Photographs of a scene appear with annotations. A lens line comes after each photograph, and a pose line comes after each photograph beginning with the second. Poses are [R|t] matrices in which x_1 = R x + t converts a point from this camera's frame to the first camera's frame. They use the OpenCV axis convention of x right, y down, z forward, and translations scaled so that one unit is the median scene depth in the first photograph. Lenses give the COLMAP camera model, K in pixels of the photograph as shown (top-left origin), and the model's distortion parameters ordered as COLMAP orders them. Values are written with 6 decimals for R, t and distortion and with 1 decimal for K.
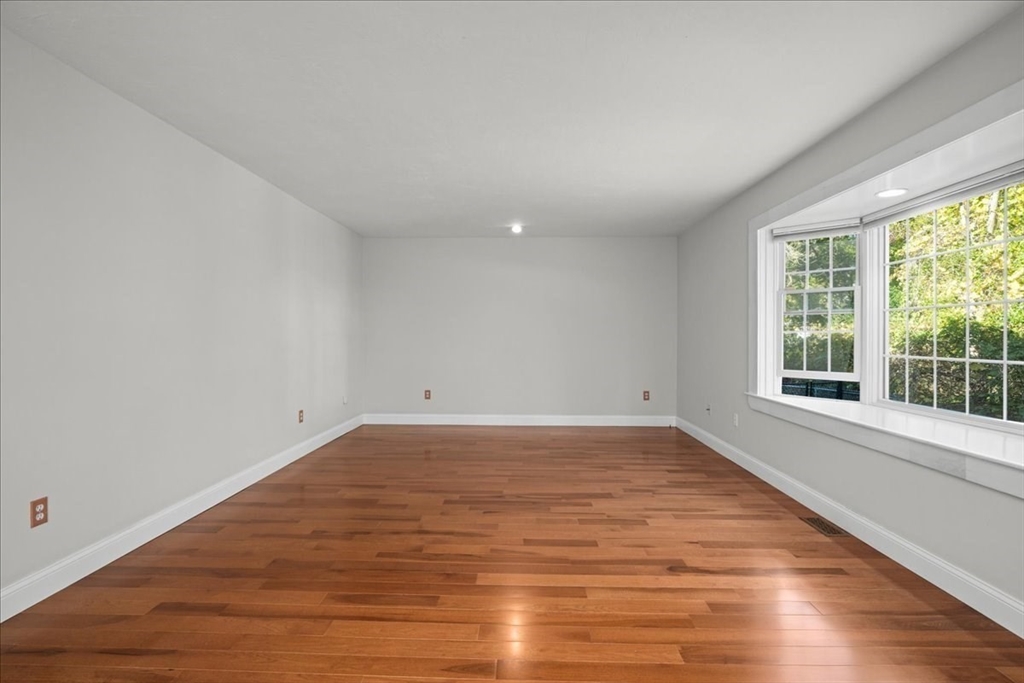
lens RADIAL K [[479.9, 0, 513.1], [0, 479.9, 339.5], [0, 0, 1]] dist [-0.006197, -0.000320]
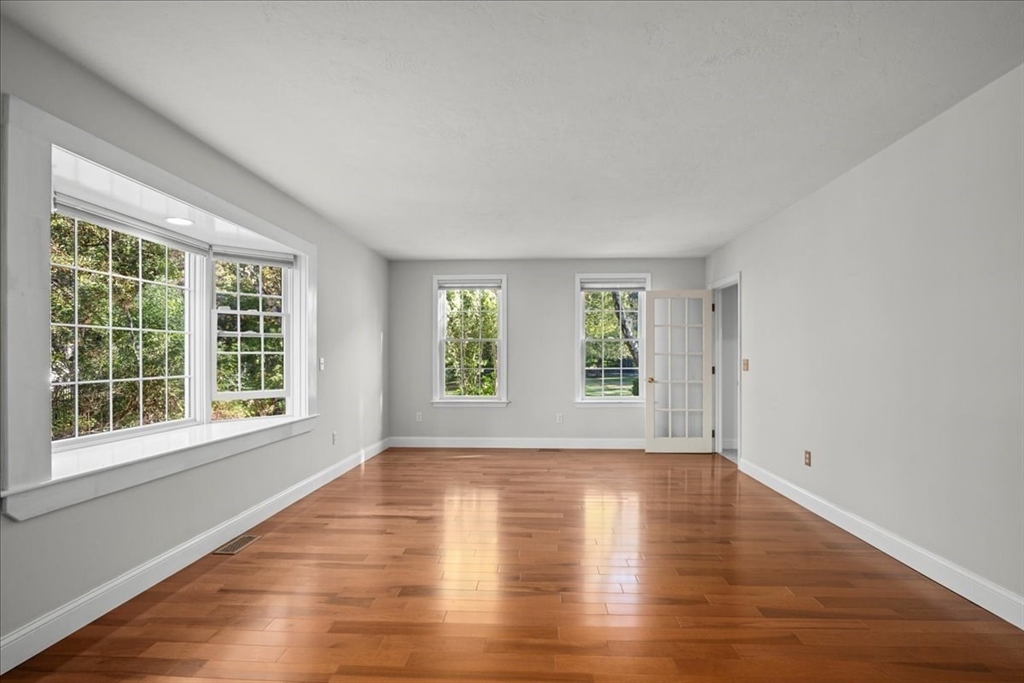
lens RADIAL K [[479.9, 0, 517.2], [0, 479.9, 348.1], [0, 0, 1]] dist [-0.006197, -0.000320]
pose [[-0.999749, -0.000449, 0.022416, 0.029595], [-0.000707, 0.999934, -0.011494, -0.016242], [-0.022410, -0.011507, -0.999683, 1.918417]]
